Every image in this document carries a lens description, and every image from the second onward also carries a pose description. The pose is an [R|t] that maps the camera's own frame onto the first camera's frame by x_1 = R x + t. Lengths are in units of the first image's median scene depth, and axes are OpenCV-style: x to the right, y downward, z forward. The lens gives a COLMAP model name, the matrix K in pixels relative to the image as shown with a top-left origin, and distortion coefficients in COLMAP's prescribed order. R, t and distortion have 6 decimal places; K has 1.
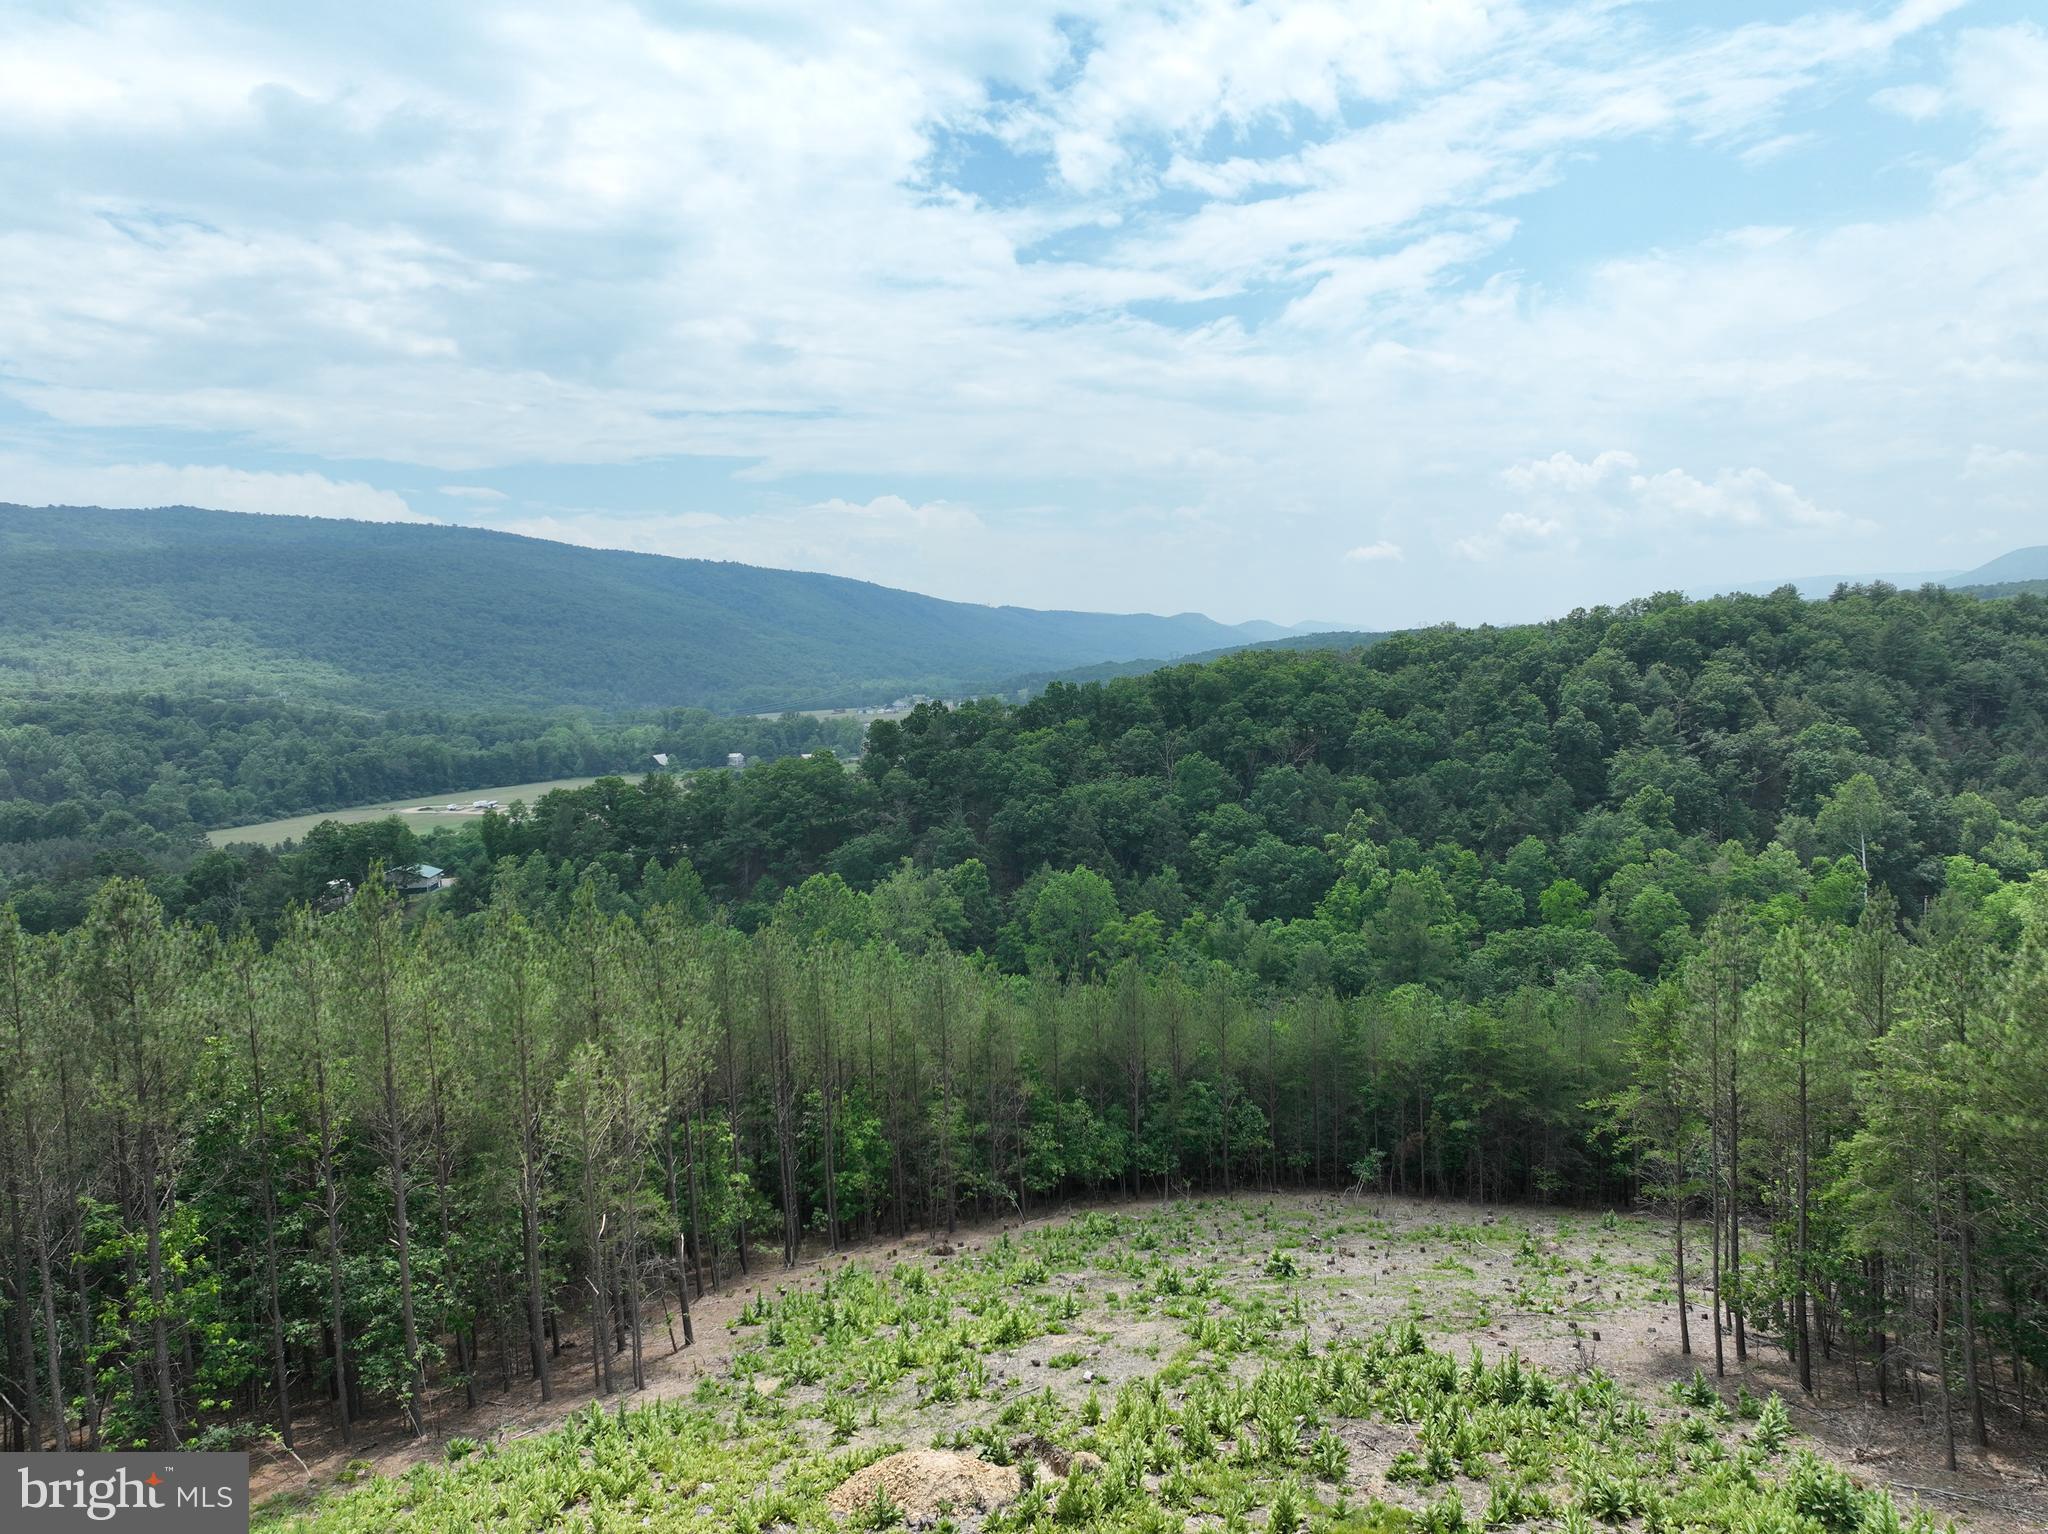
lens RADIAL K [[1456.3, 0, 1022.7], [0, 1456.3, 771.5], [0, 0, 1]] dist [0.008469, 0.012685]
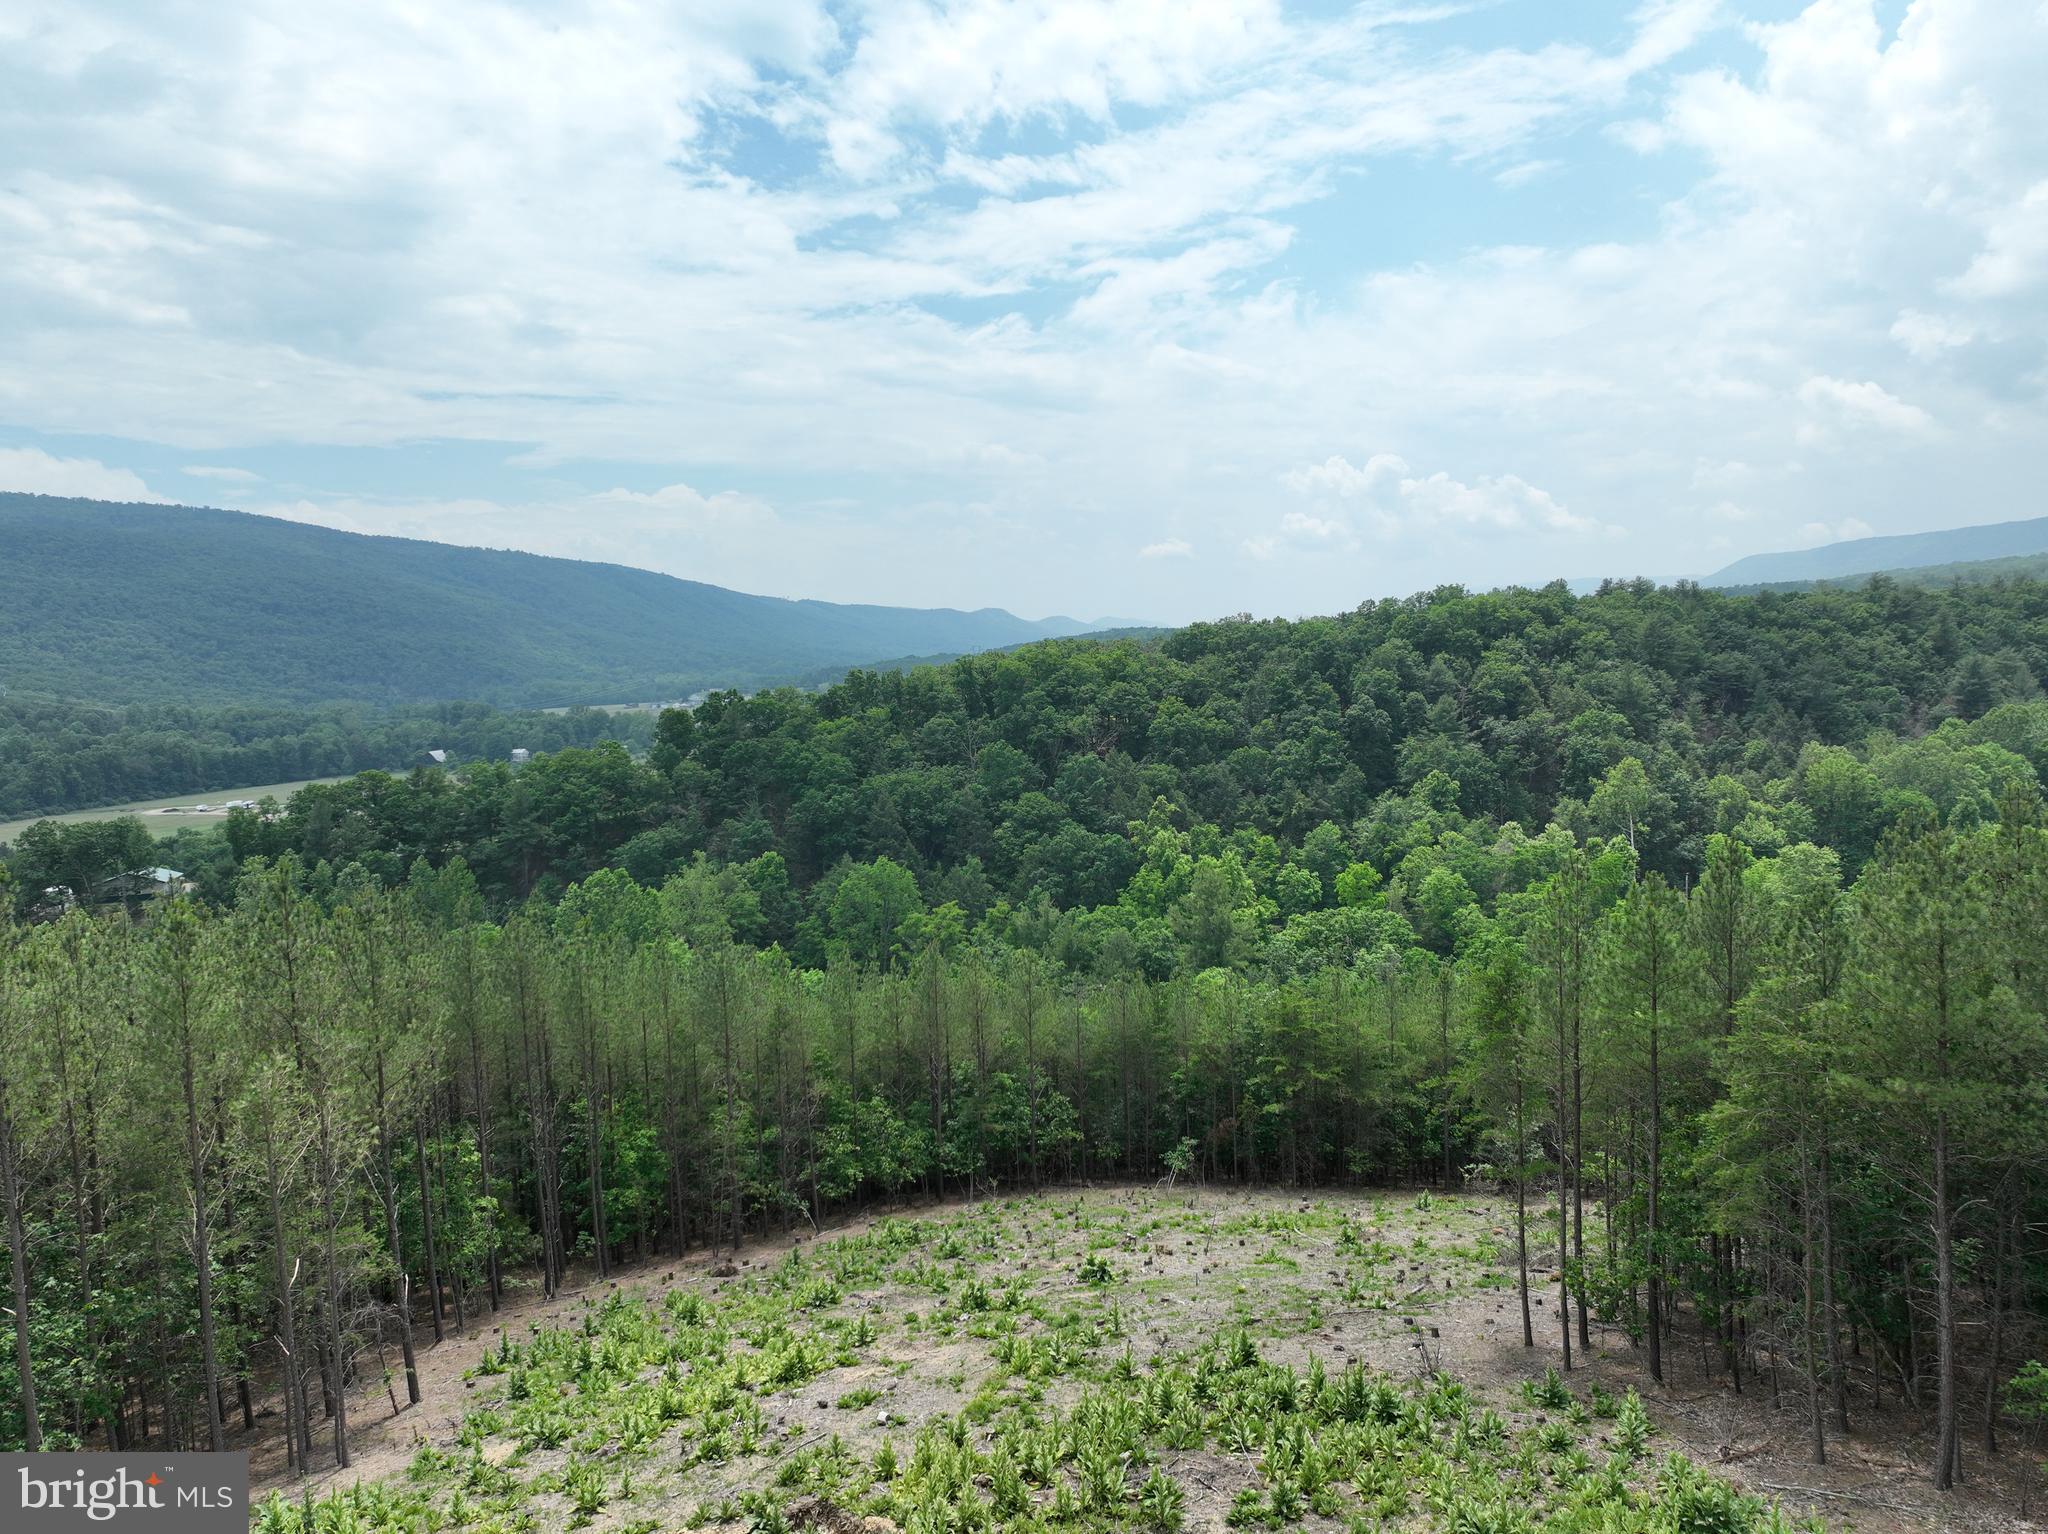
lens RADIAL K [[1456.3, 0, 1026.3], [0, 1456.3, 778.7], [0, 0, 1]] dist [0.008469, 0.012685]
pose [[0.990525, -0.007738, 0.137111, 0.002223], [0.006671, 0.999944, 0.008238, 0.004813], [-0.137168, -0.007246, 0.990521, 0.022216]]
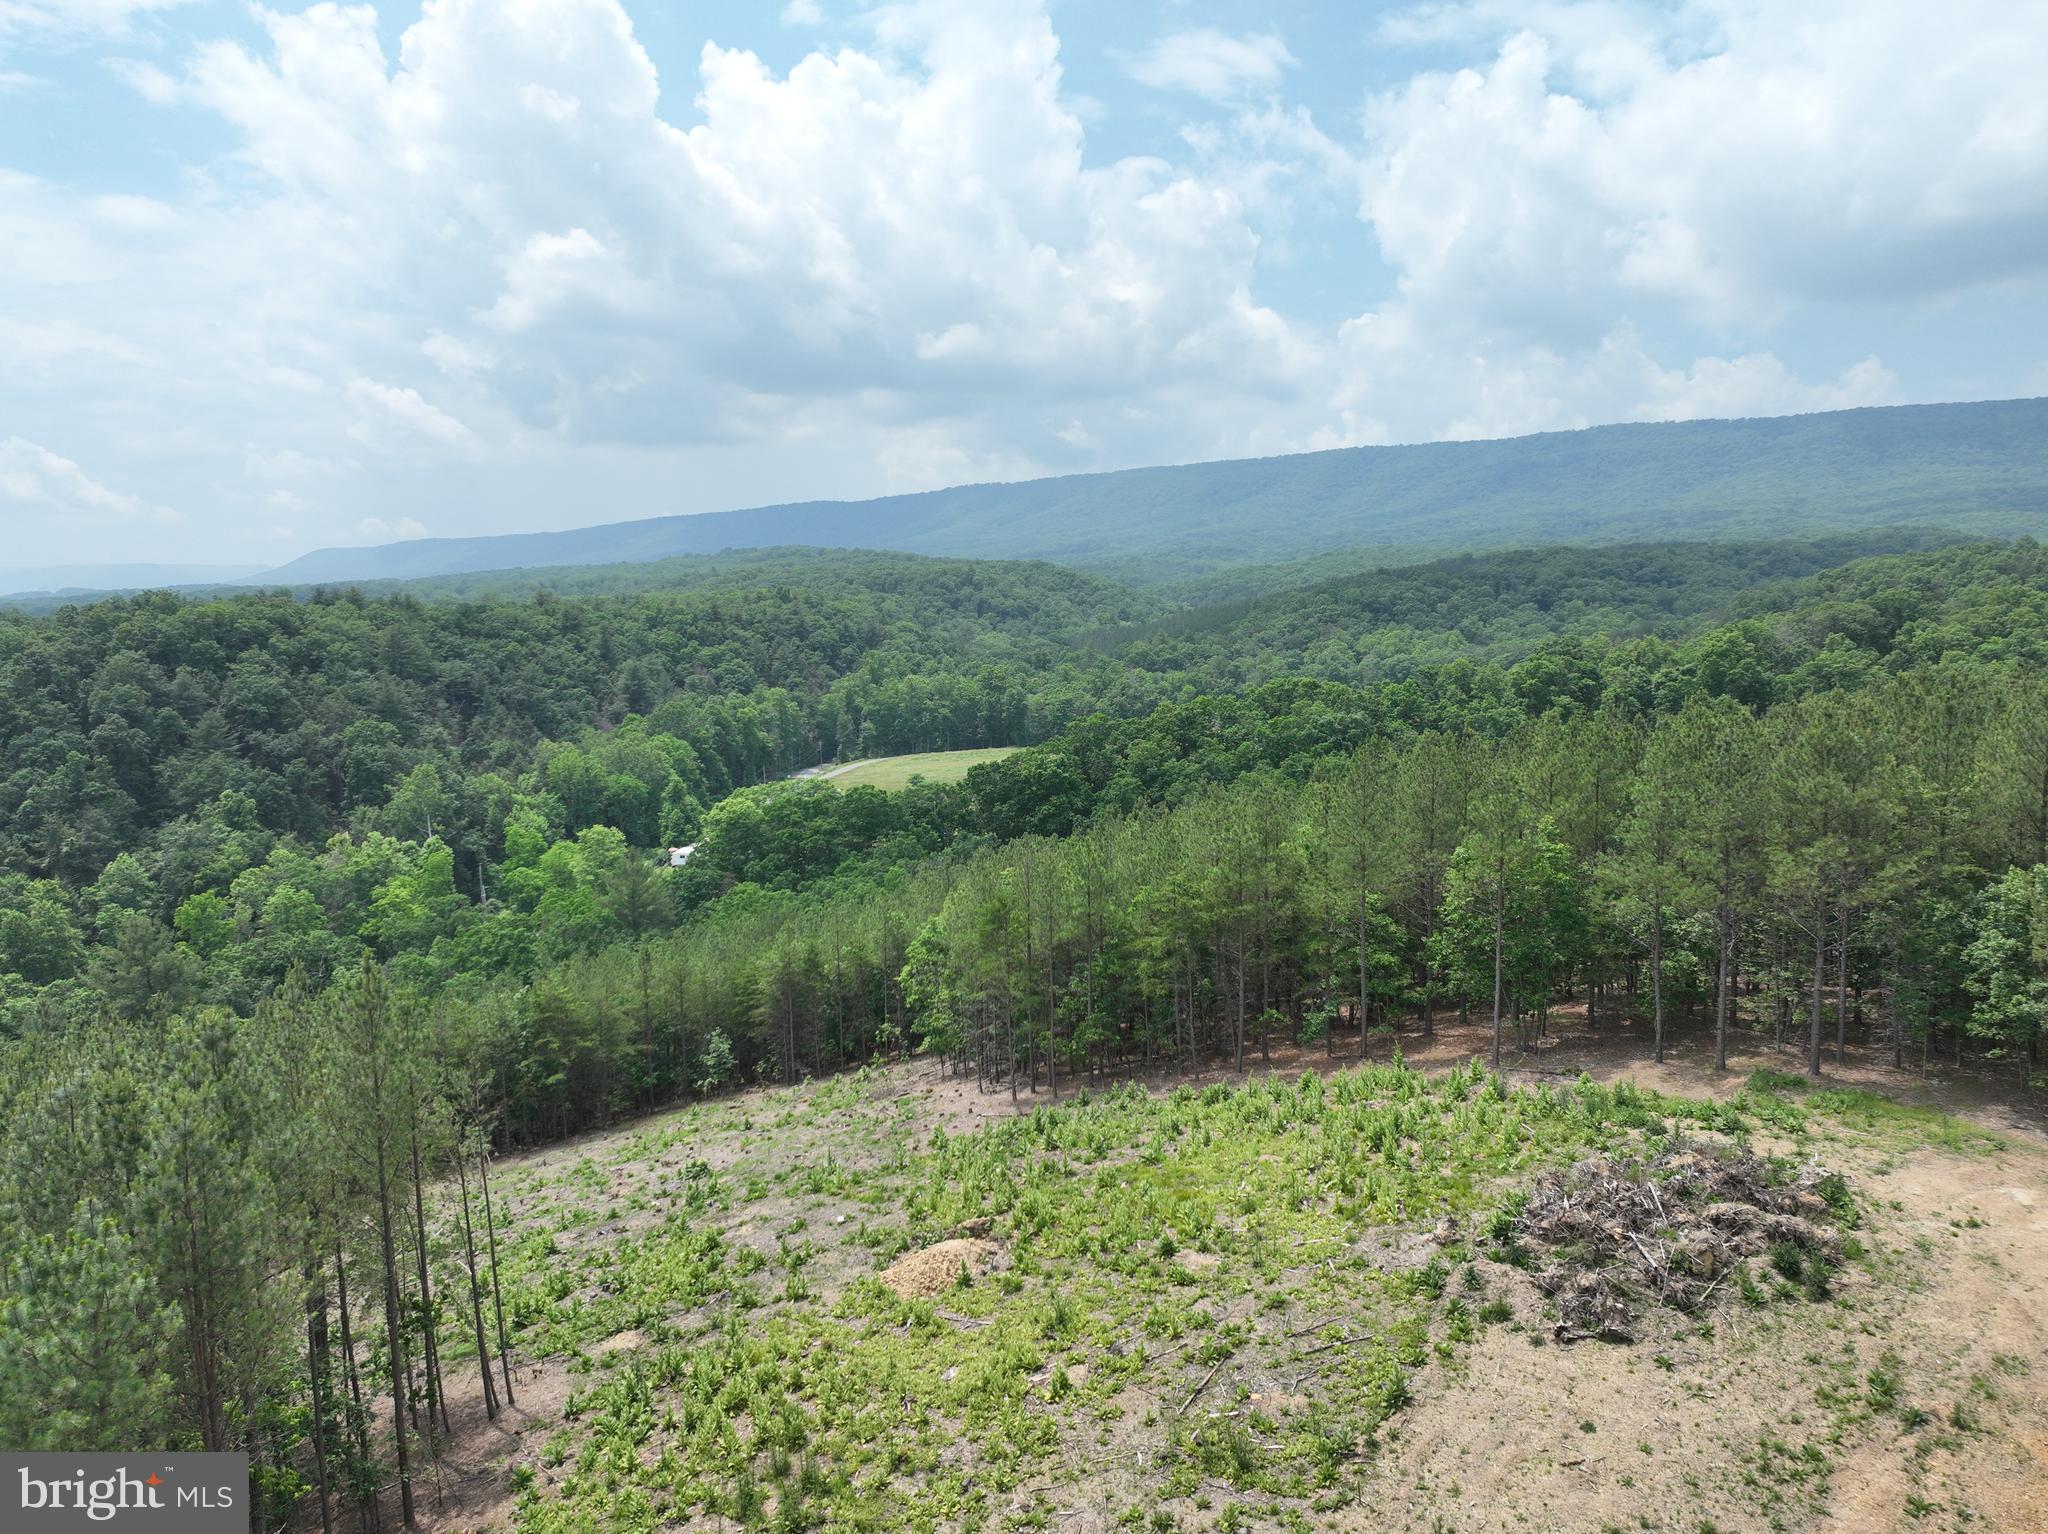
lens RADIAL K [[1456.3, 0, 1056.6], [0, 1456.3, 799.9], [0, 0, 1]] dist [0.008469, 0.012685]
pose [[0.475728, -0.090986, 0.874874, -0.180762], [0.066544, 0.995508, 0.067348, -0.013504], [-0.877072, 0.026178, 0.479646, 0.018984]]
